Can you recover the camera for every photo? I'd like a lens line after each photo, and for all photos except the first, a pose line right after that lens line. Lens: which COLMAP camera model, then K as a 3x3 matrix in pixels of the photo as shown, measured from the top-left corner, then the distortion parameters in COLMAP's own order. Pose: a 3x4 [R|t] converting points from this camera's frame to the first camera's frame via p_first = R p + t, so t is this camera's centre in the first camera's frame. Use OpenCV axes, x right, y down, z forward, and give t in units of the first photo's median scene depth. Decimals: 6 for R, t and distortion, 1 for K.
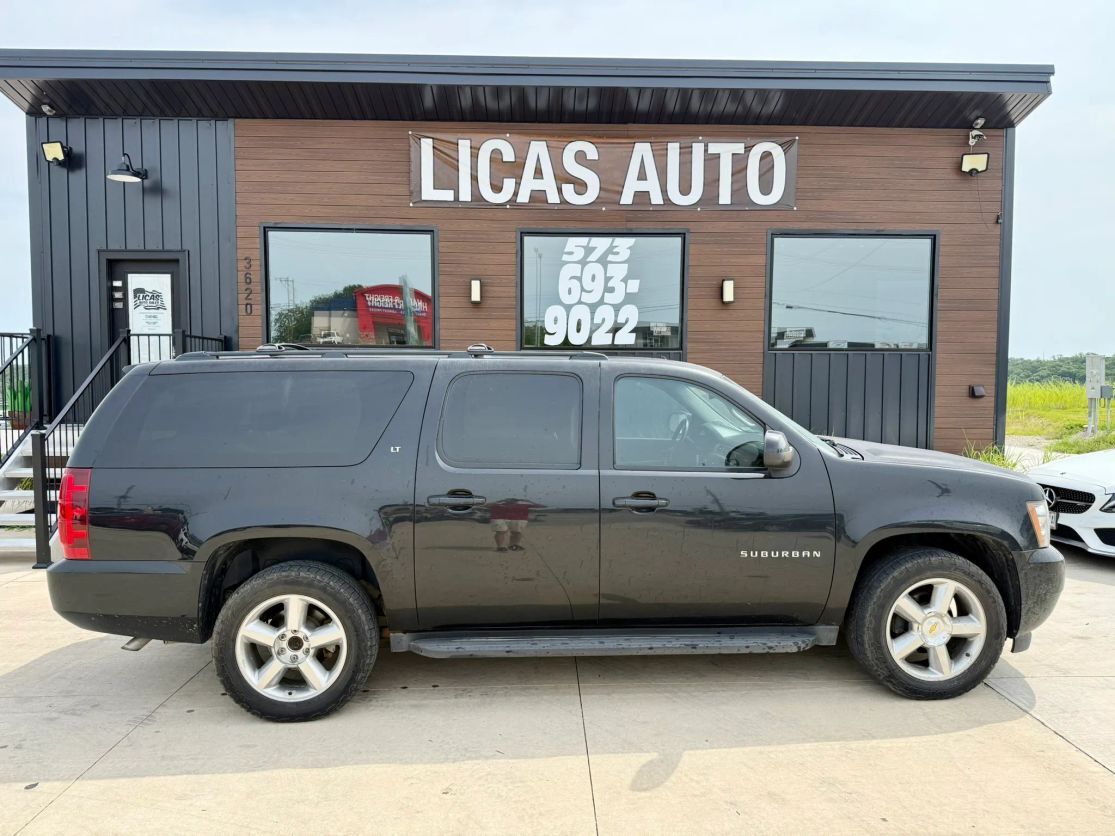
lens RADIAL K [[876.7, 0, 561.5], [0, 876.7, 441.1], [0, 0, 1]] dist [0.056343, -0.092452]
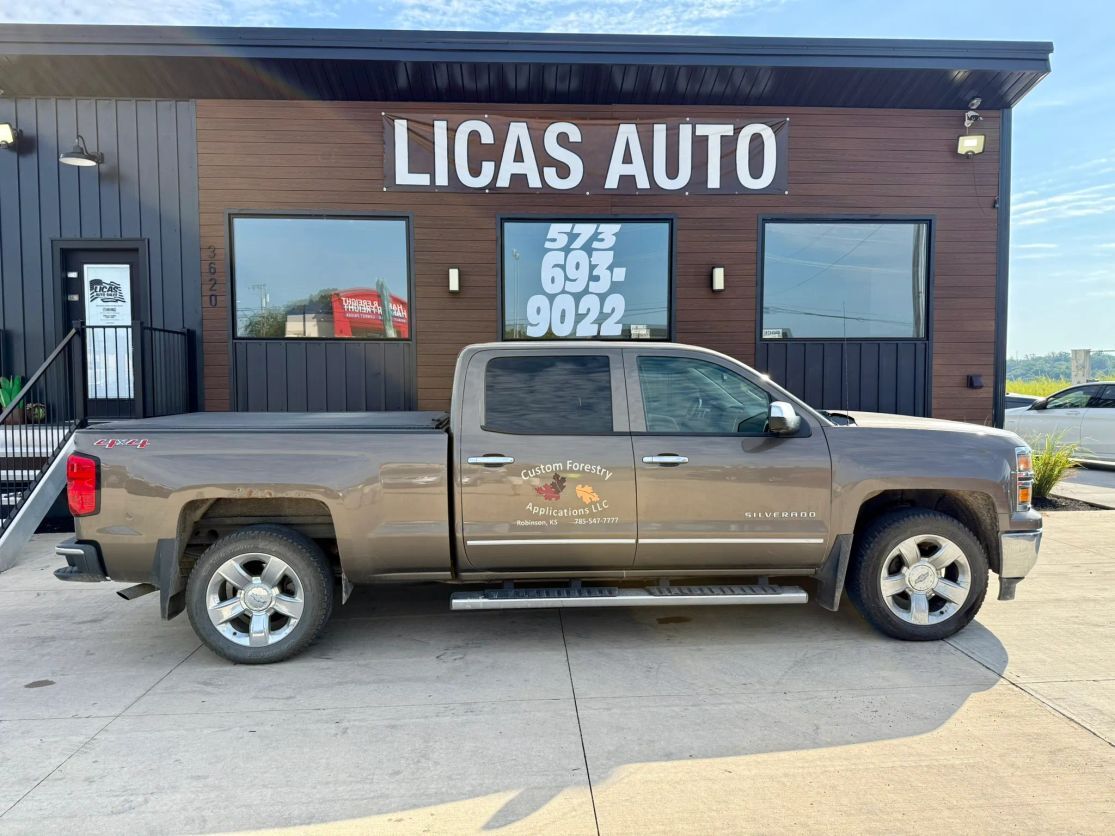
lens RADIAL K [[876.7, 0, 563.8], [0, 876.7, 442.0], [0, 0, 1]] dist [0.056343, -0.092452]
pose [[0.999615, -0.010030, 0.025856, -0.005346], [0.010096, 0.999946, -0.002402, 0.007786], [-0.025831, 0.002662, 0.999663, 0.046167]]
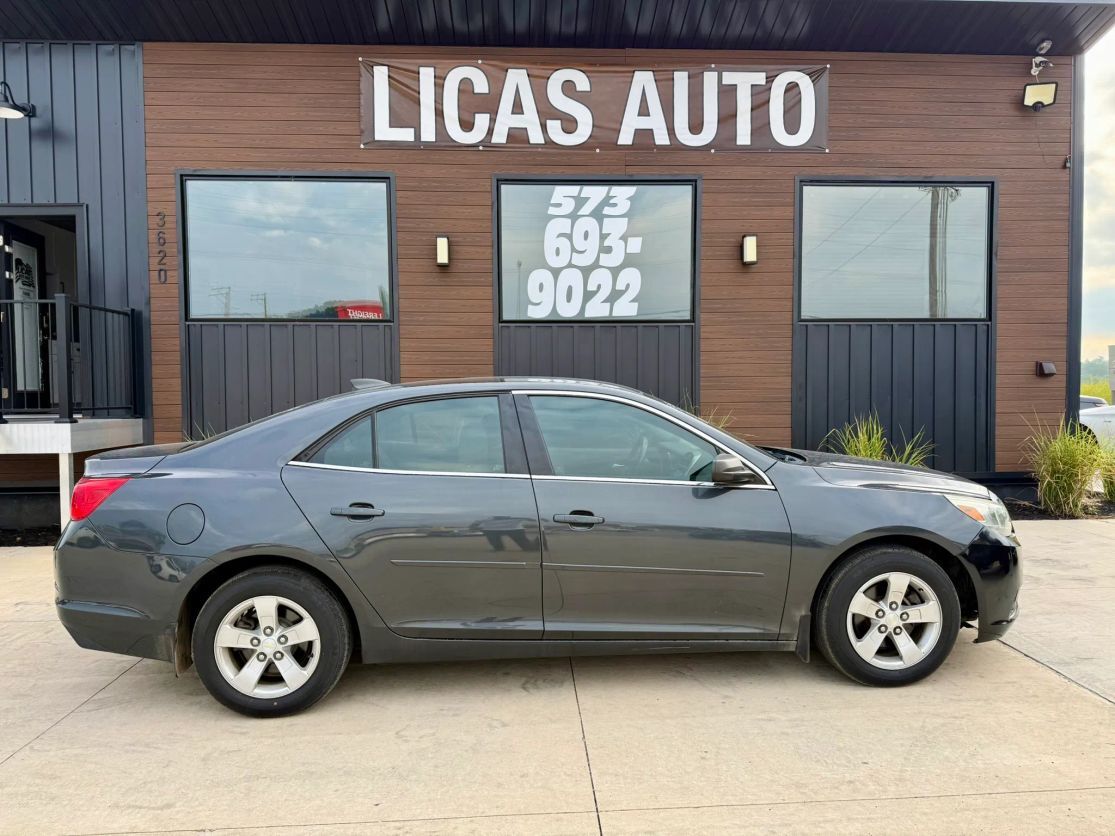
lens RADIAL K [[679.4, 0, 560.8], [0, 679.4, 446.1], [0, 0, 1]] dist [0.002513, -0.004531]
pose [[0.999624, -0.012903, 0.024174, -0.005536], [0.013595, 0.999497, -0.028666, 0.029775], [-0.023792, 0.028984, 0.999297, 0.373994]]
